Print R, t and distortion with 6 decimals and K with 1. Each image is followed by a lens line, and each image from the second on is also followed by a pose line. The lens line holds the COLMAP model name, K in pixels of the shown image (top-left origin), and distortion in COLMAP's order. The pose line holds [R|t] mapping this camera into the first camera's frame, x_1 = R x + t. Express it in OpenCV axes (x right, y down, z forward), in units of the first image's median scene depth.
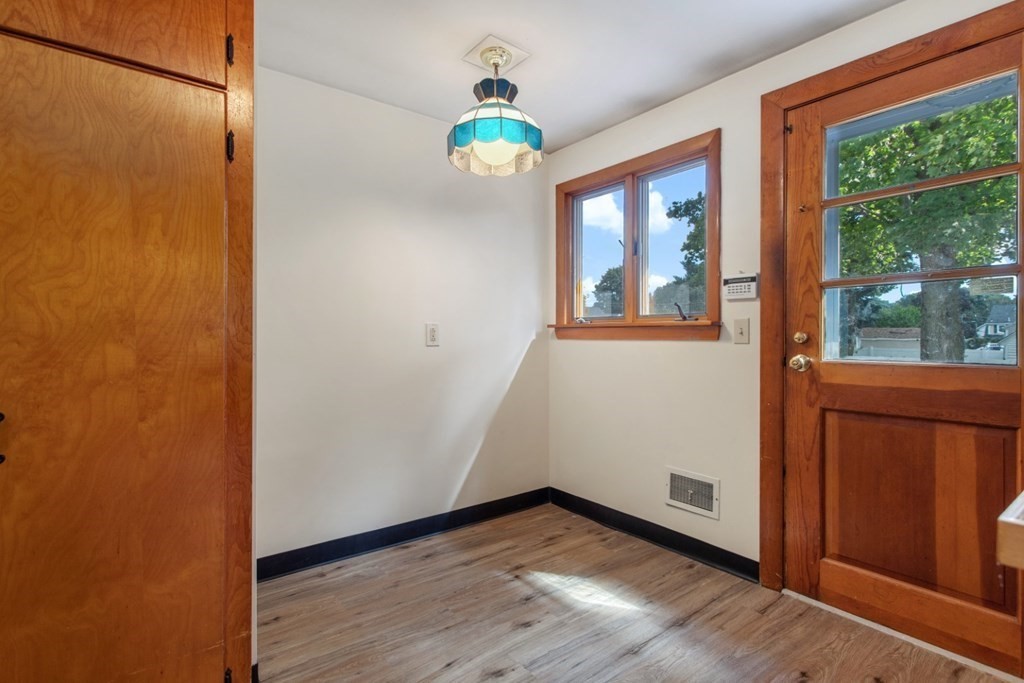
lens RADIAL K [[497.6, 0, 513.1], [0, 497.6, 337.0], [0, 0, 1]] dist [0.001560, 0.000824]
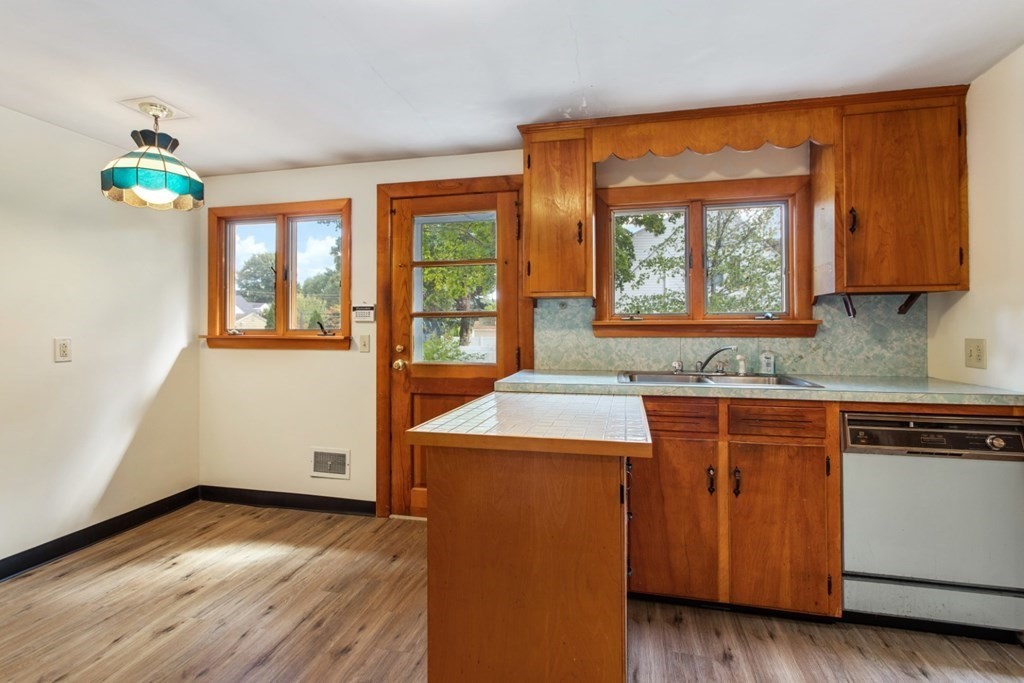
lens RADIAL K [[488.6, 0, 511.5], [0, 488.6, 322.7], [0, 0, 1]] dist [-0.002420, 0.000321]
pose [[0.778748, 0.003432, 0.627328, -0.101740], [0.002250, 0.999963, -0.008265, -0.063769], [-0.627333, 0.007848, 0.778712, -0.387730]]
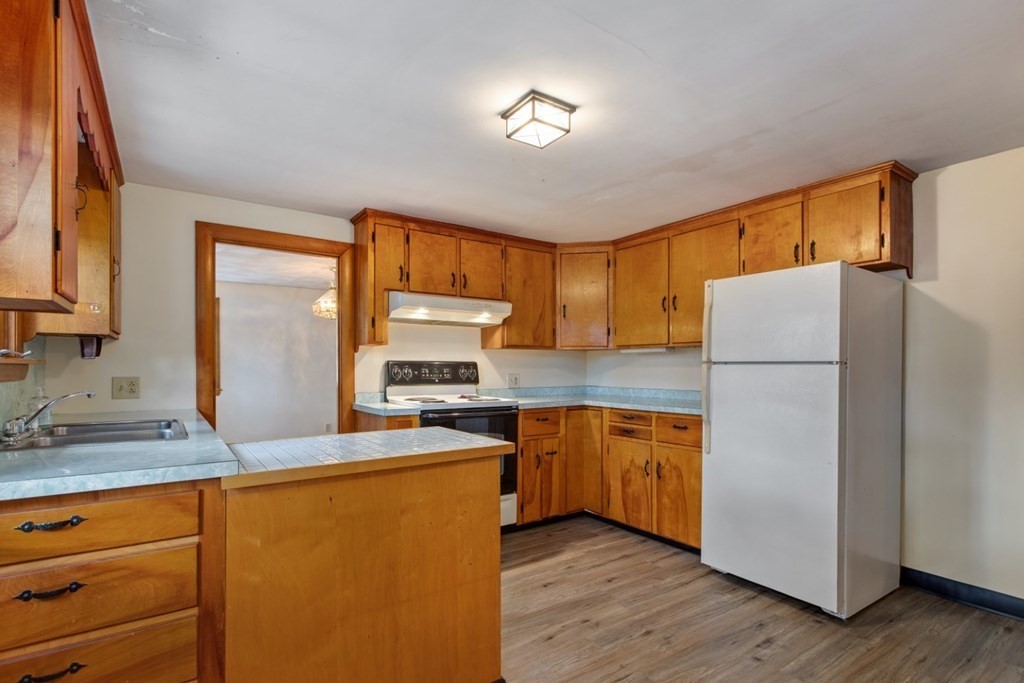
lens RADIAL K [[495.9, 0, 511.2], [0, 495.9, 370.3], [0, 0, 1]] dist [-0.000181, 0.000079]
pose [[-0.998212, -0.002908, 0.059702, 0.144786], [-0.002643, 0.999986, 0.004524, -0.064397], [-0.059715, 0.004358, -0.998206, 1.095593]]
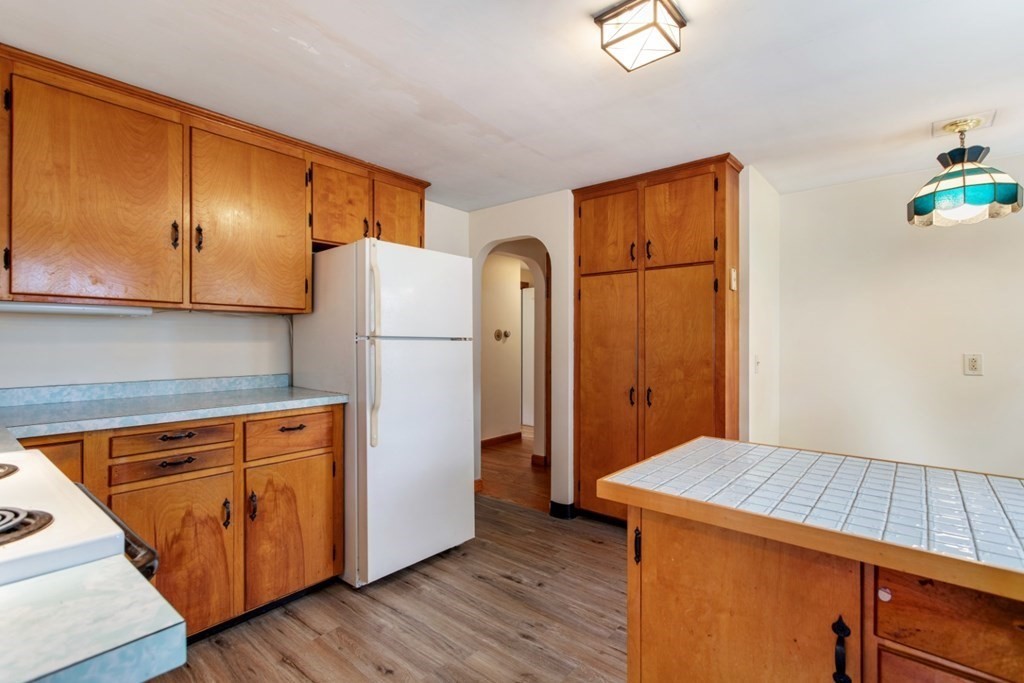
lens RADIAL K [[483.6, 0, 514.5], [0, 483.6, 341.3], [0, 0, 1]] dist [-0.000229, 0.000400]
pose [[0.211978, -0.003542, -0.977268, 0.843682], [0.000476, 0.999994, -0.003522, -0.067082], [0.977274, 0.000281, 0.211978, -0.233905]]
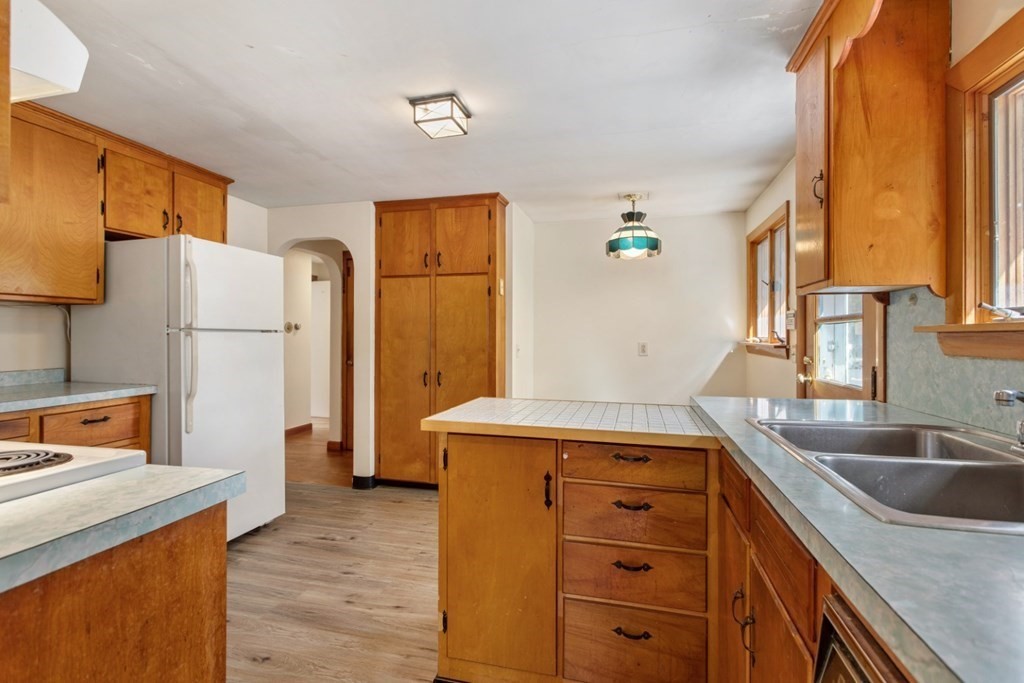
lens RADIAL K [[480.0, 0, 514.1], [0, 480.0, 334.0], [0, 0, 1]] dist [-0.000324, 0.000339]
pose [[0.613841, -0.003550, -0.789422, 1.087986], [0.000951, 0.999992, -0.003757, -0.063994], [0.789429, 0.001555, 0.613840, -0.406160]]
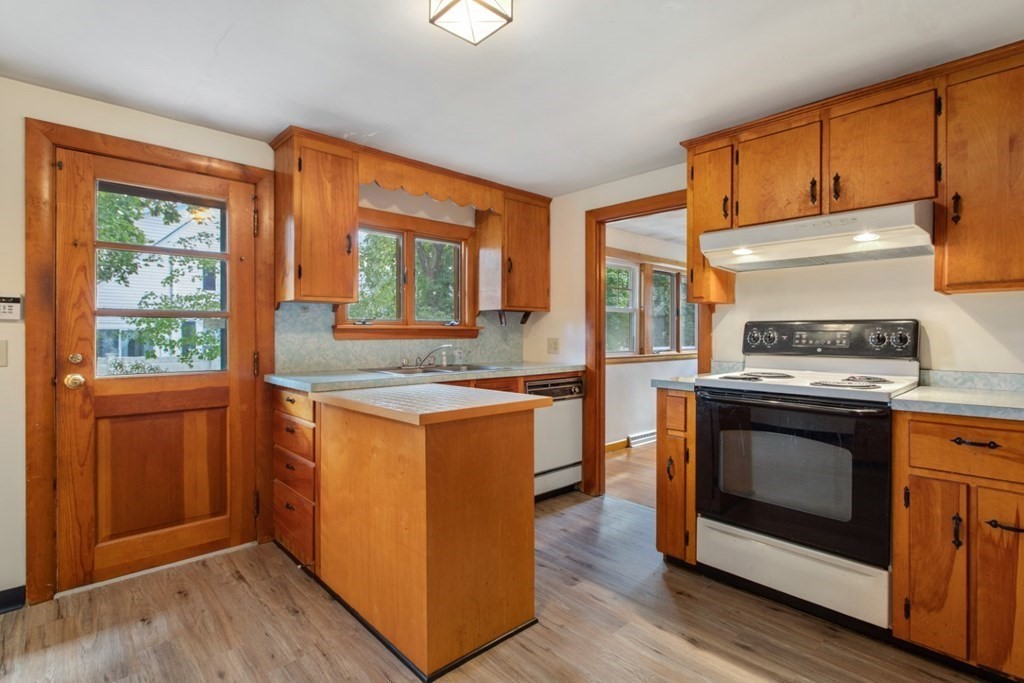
lens RADIAL K [[497.6, 0, 513.1], [0, 497.6, 337.0], [0, 0, 1]] dist [0.001560, 0.000824]
pose [[-0.088639, -0.009339, 0.996020, -0.603941], [-0.002102, 0.999956, 0.009188, -0.057494], [-0.996062, -0.001280, -0.088654, 0.119317]]
